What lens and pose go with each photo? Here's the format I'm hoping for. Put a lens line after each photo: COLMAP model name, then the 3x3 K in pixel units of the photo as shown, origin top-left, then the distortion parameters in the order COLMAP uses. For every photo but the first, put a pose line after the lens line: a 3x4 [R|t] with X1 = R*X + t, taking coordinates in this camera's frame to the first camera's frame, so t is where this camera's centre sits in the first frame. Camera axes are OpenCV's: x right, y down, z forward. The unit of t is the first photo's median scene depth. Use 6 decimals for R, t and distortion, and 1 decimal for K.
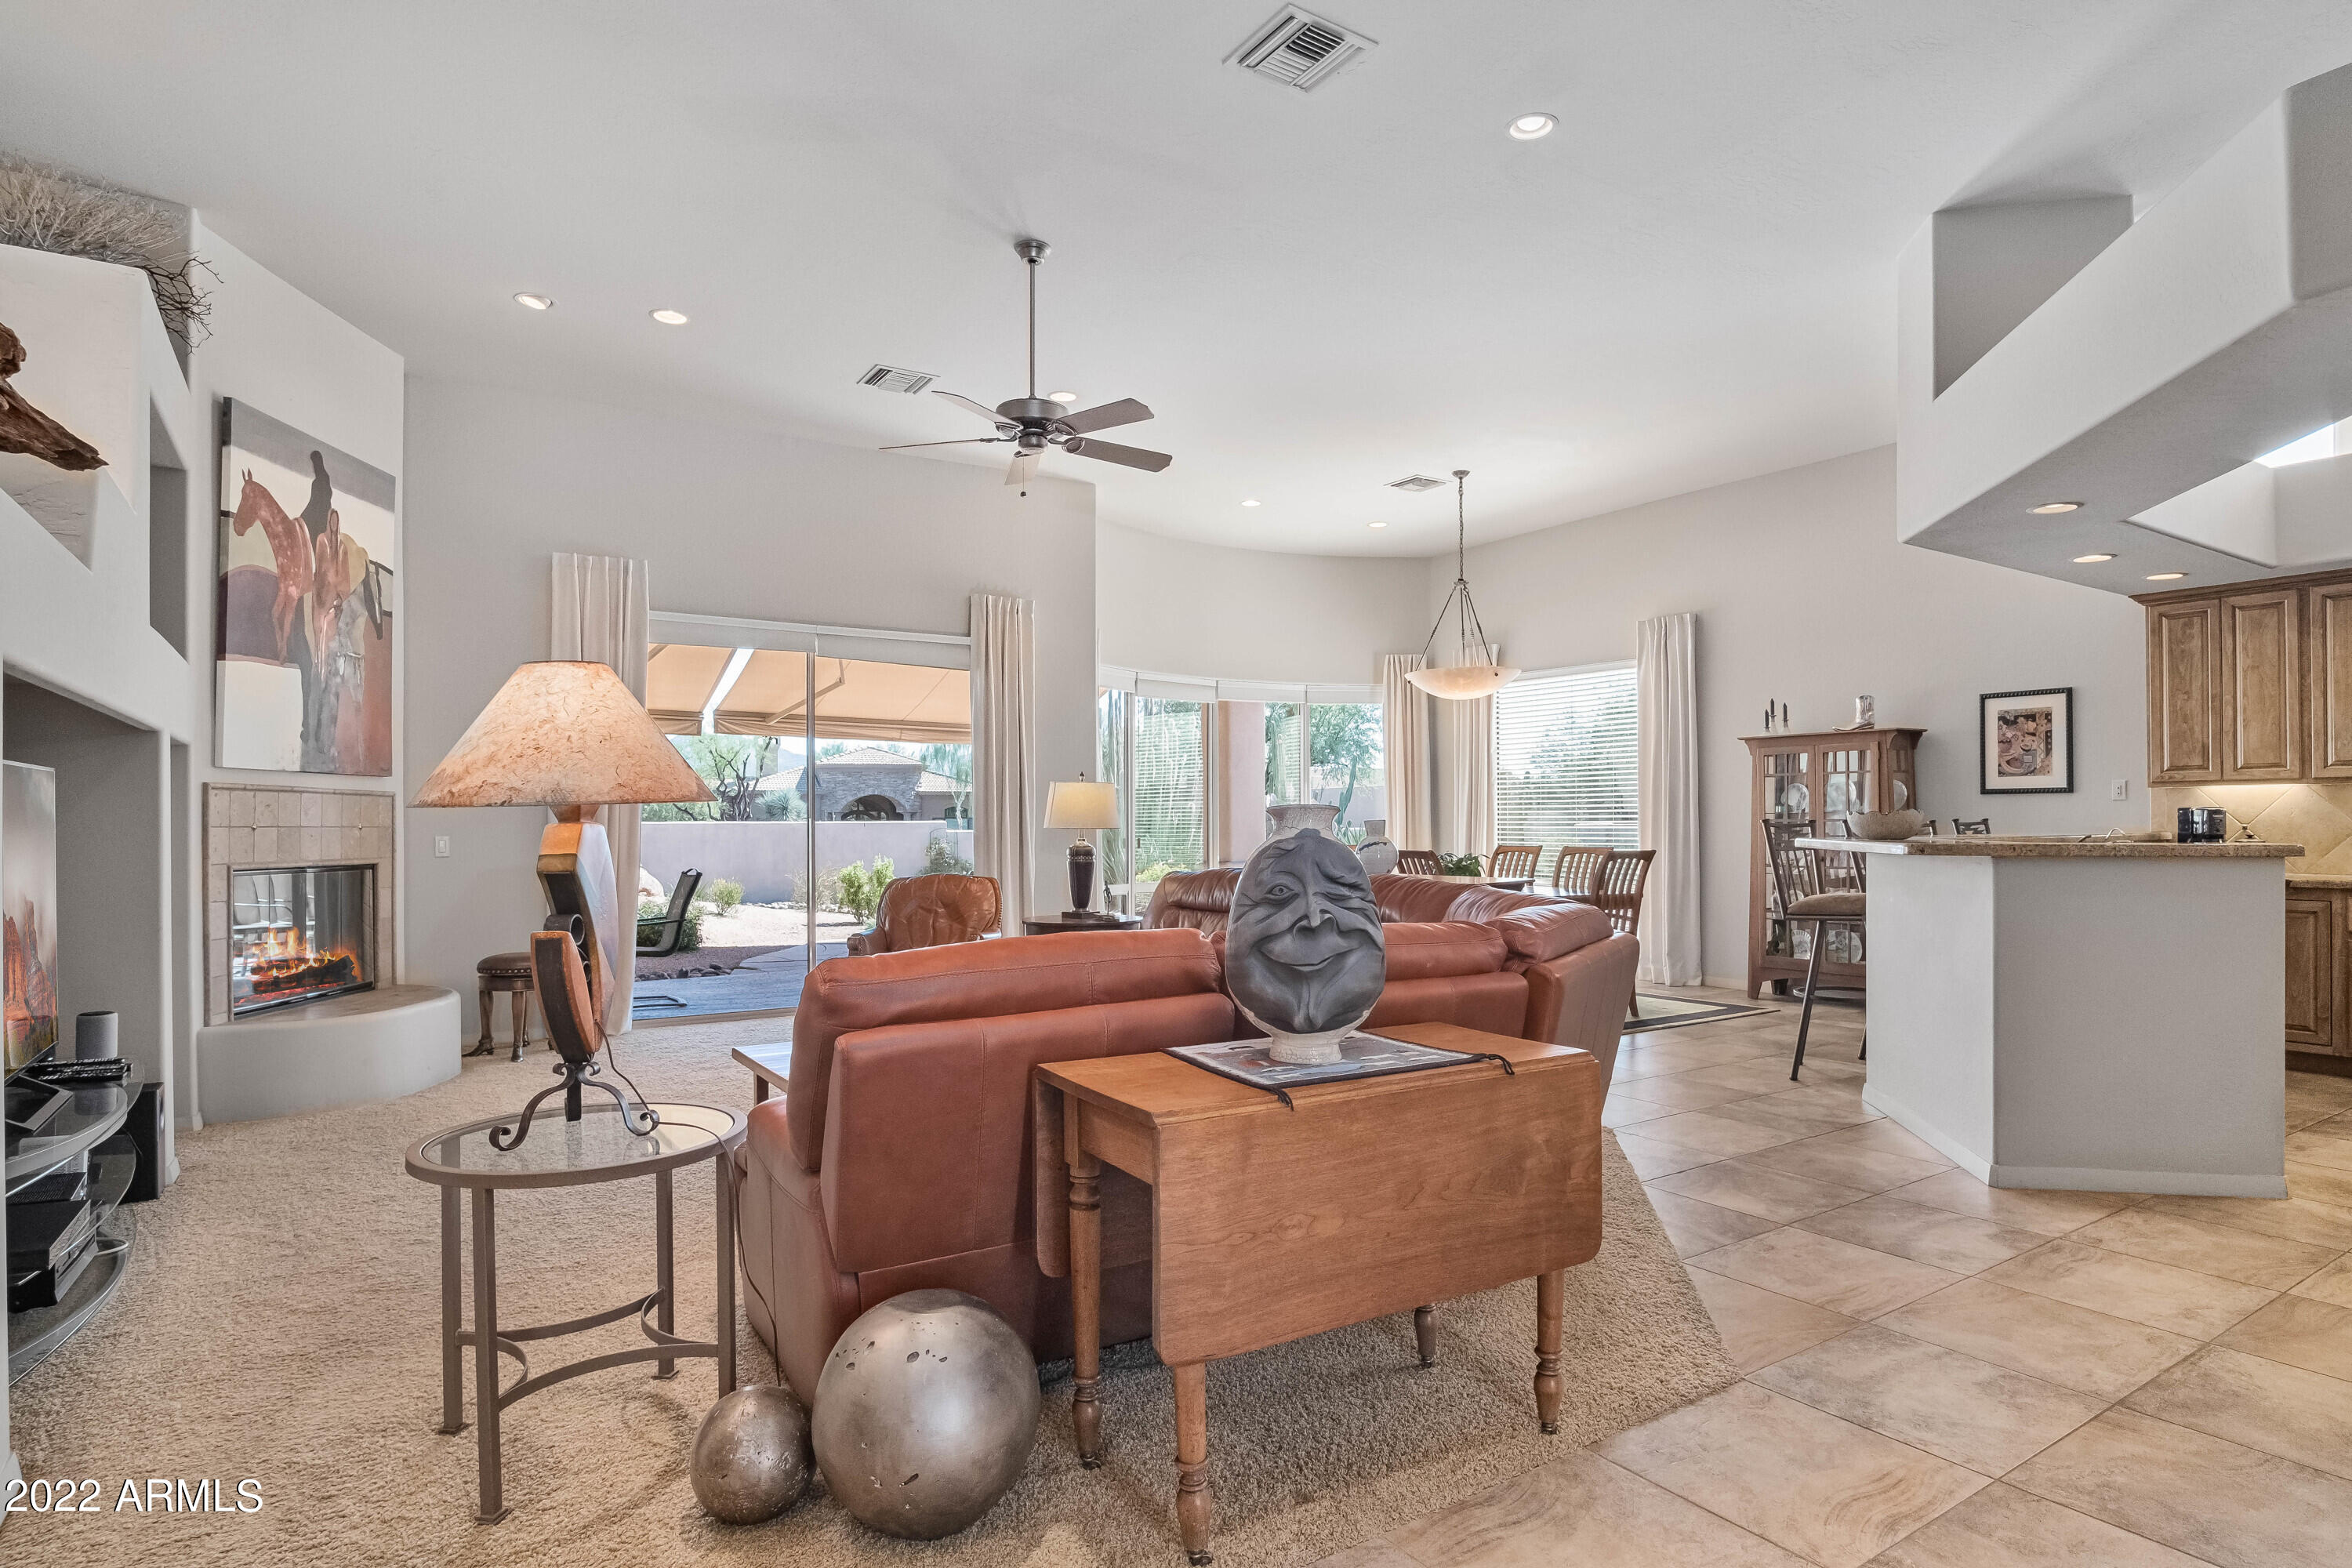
lens RADIAL K [[1273.8, 0, 1200.3], [0, 1273.8, 806.2], [0, 0, 1]] dist [-0.033854, 0.009180]
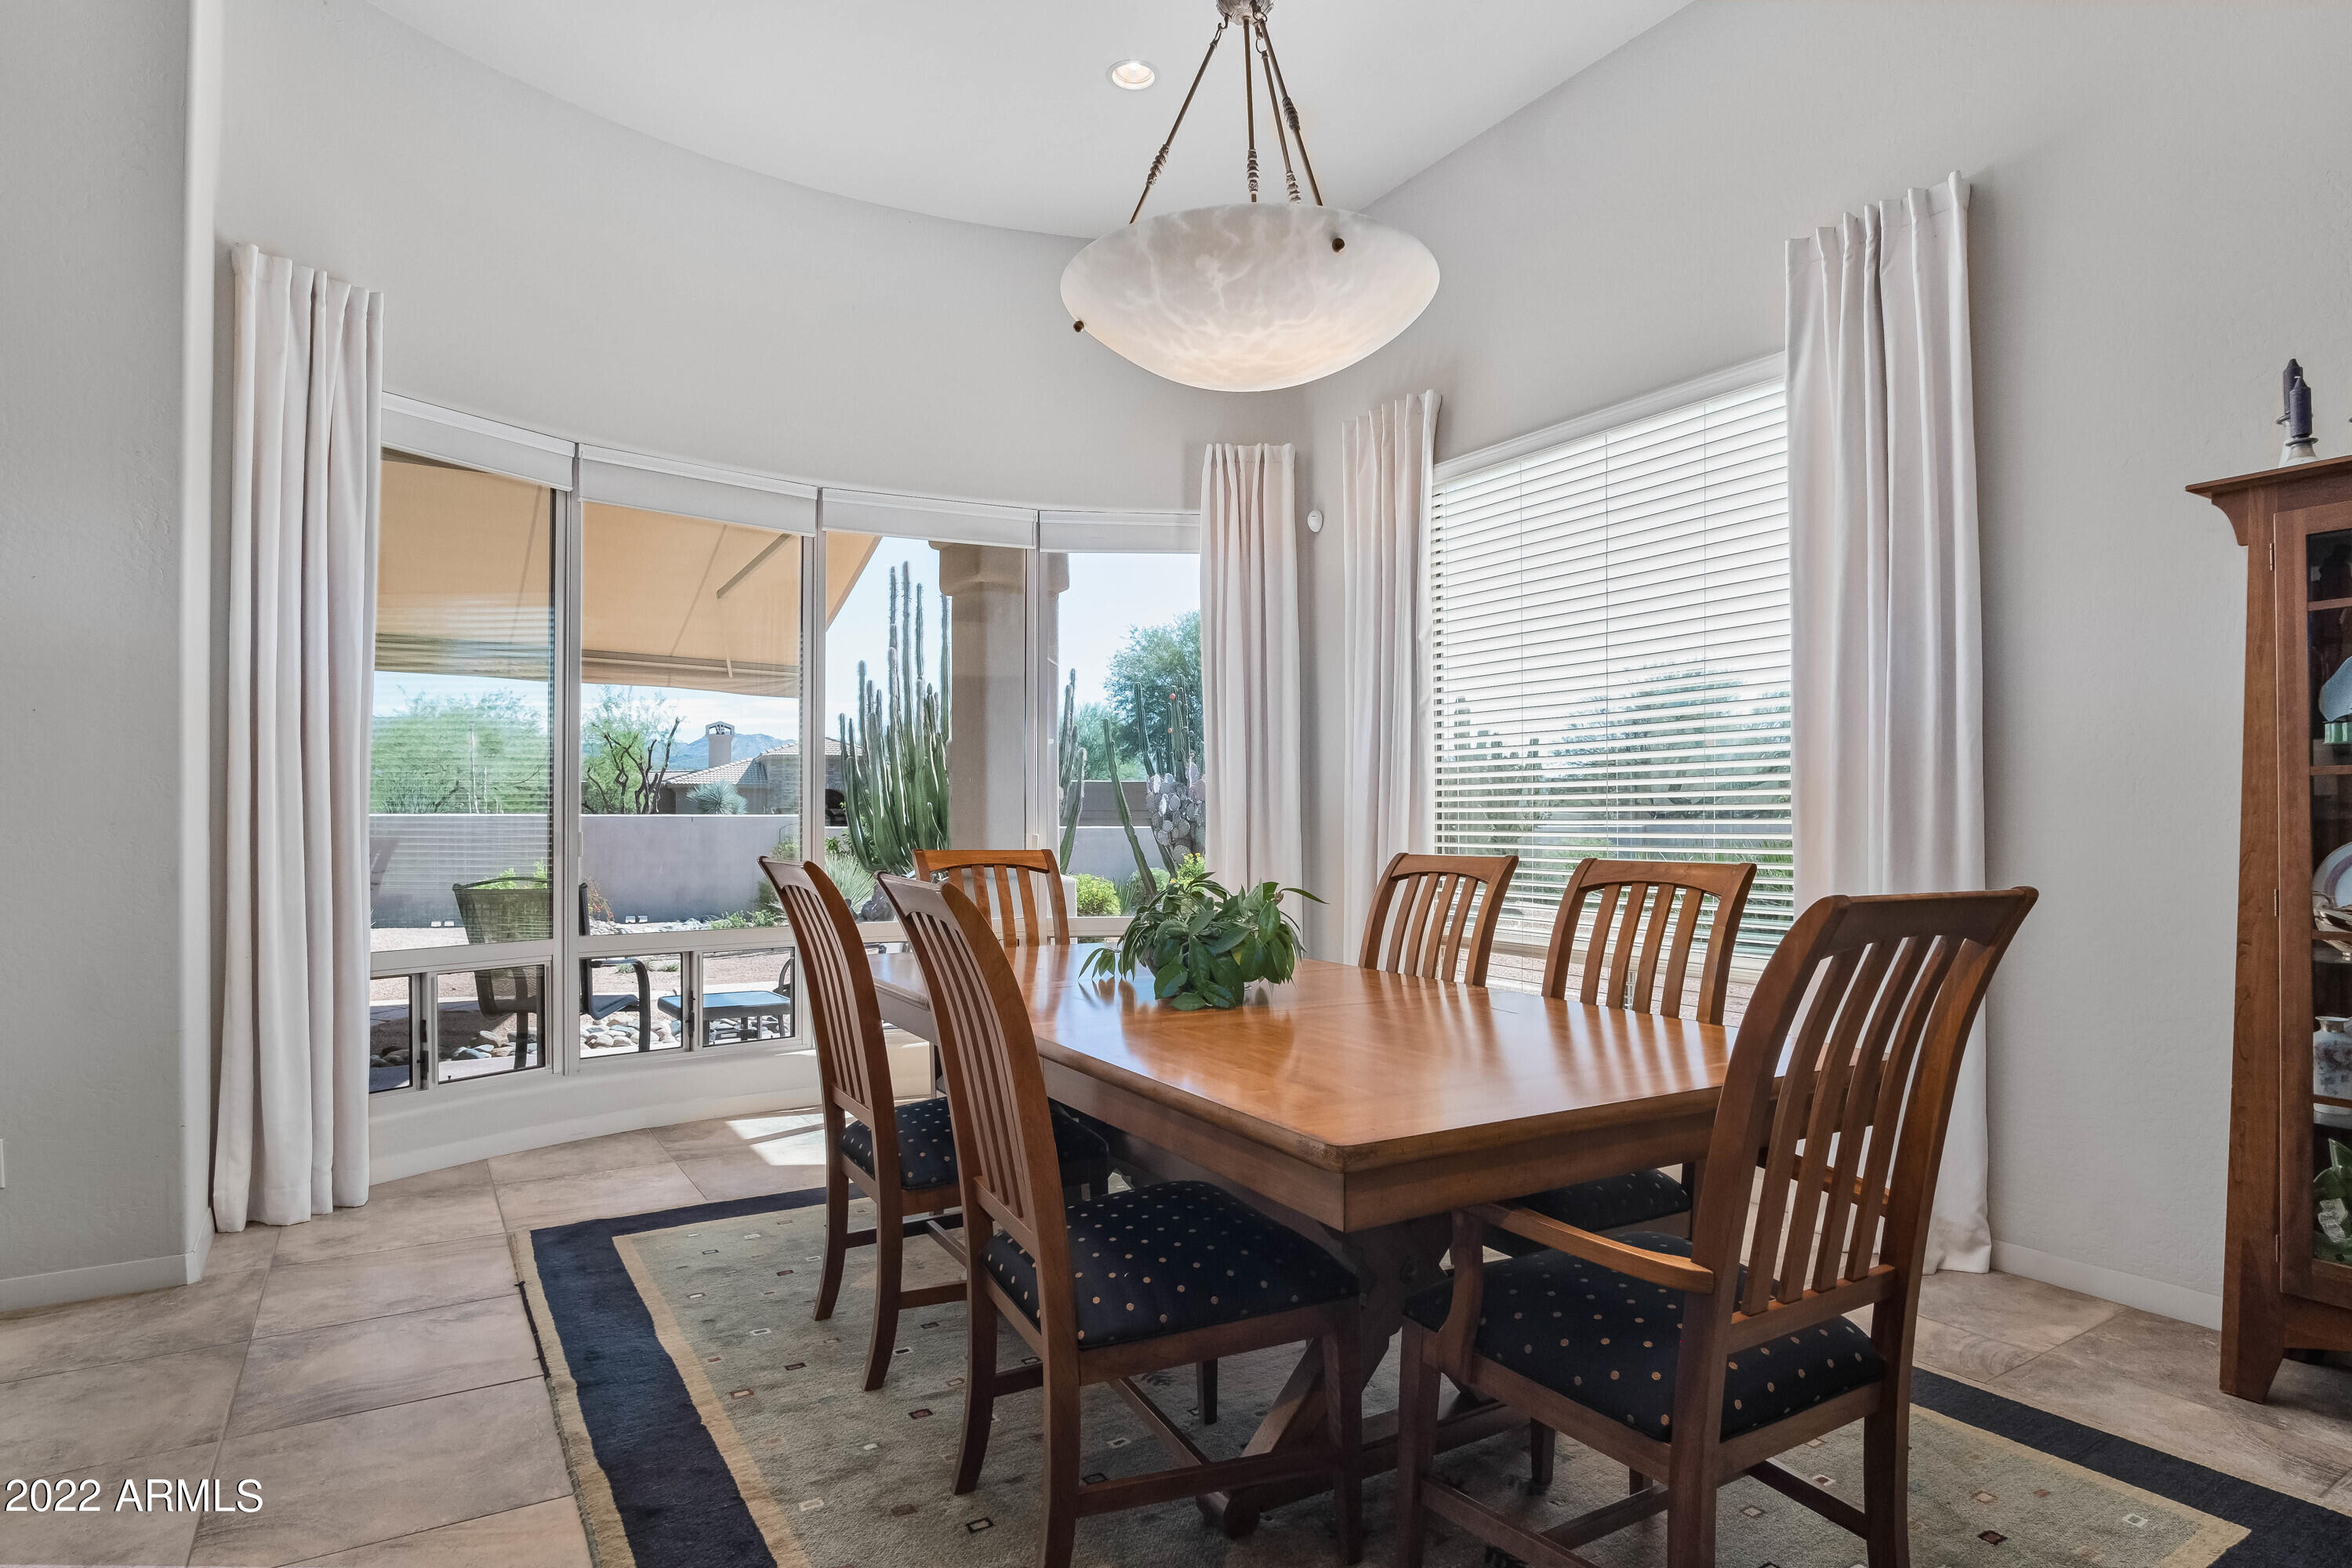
lens RADIAL K [[1273.8, 0, 1200.3], [0, 1273.8, 806.2], [0, 0, 1]] dist [-0.033854, 0.009180]
pose [[0.999803, -0.001617, -0.019797, 0.232961], [0.001649, 0.999997, 0.001574, 0.020833], [0.019795, -0.001606, 0.999803, 0.809731]]
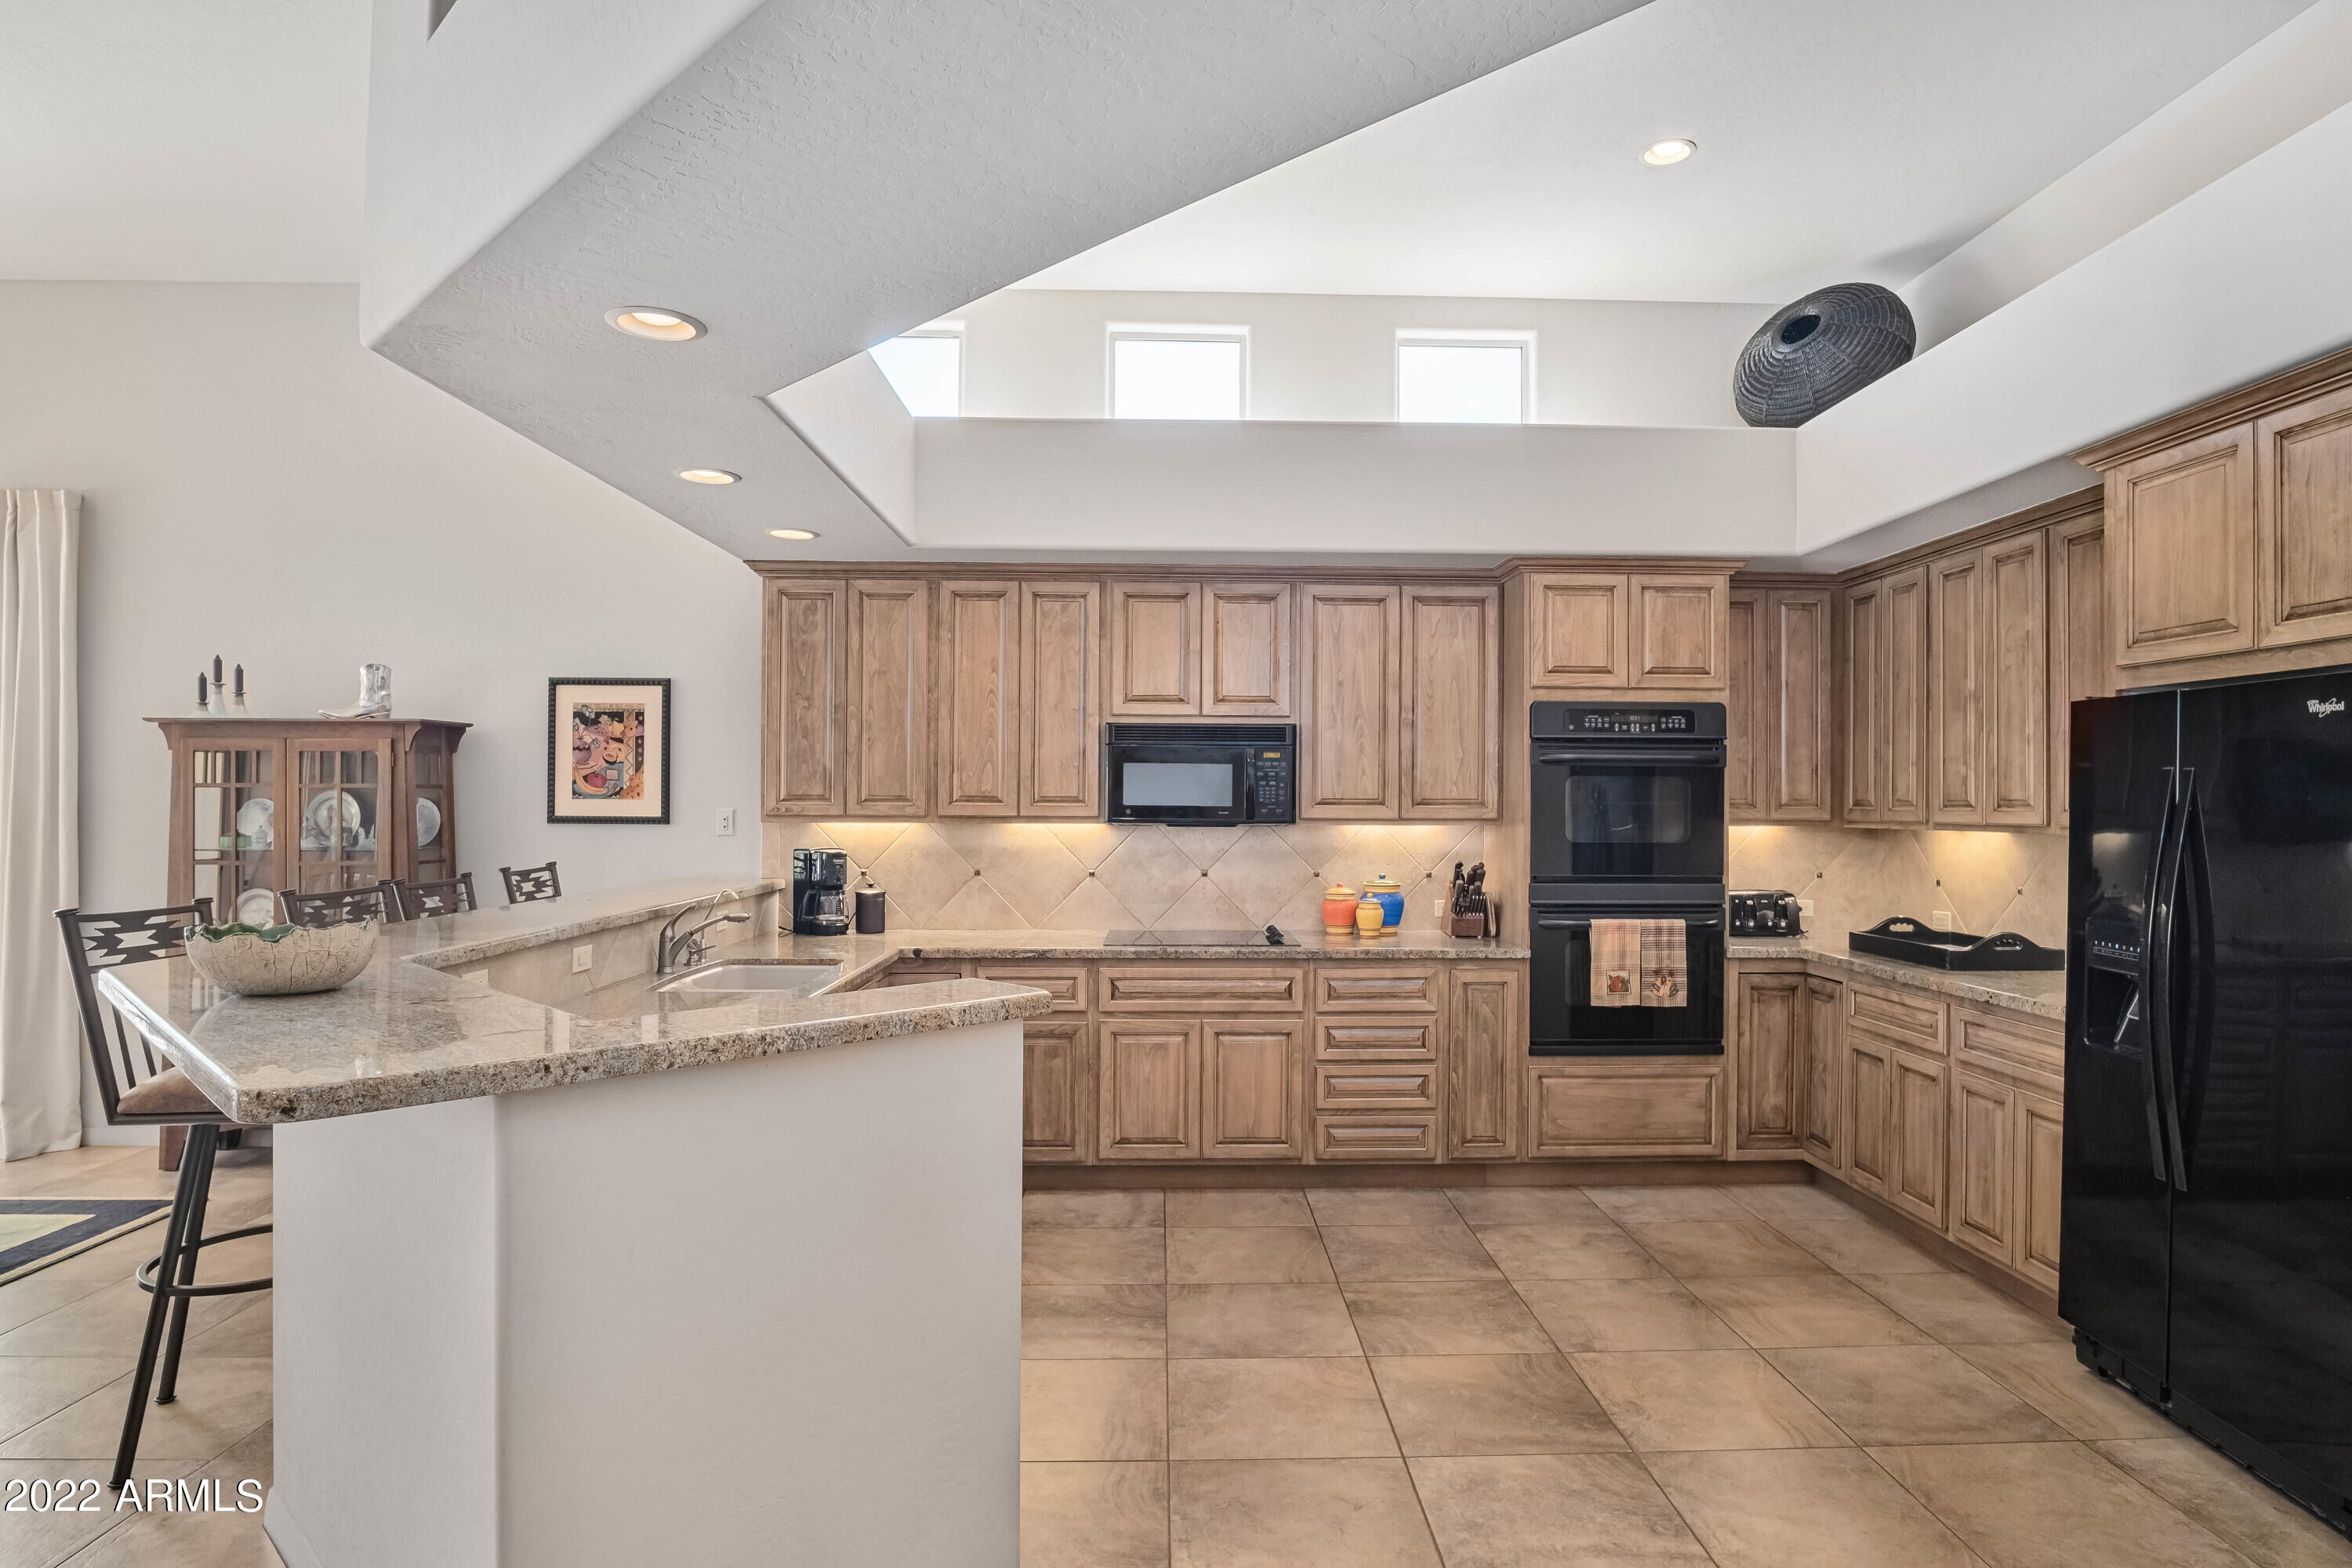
lens RADIAL K [[1273.8, 0, 1200.3], [0, 1273.8, 806.2], [0, 0, 1]] dist [-0.033854, 0.009180]
pose [[0.534176, 0.005620, 0.845355, 0.231715], [-0.018951, 0.999806, 0.005328, -0.029735], [-0.845161, -0.018867, 0.534179, 0.337306]]
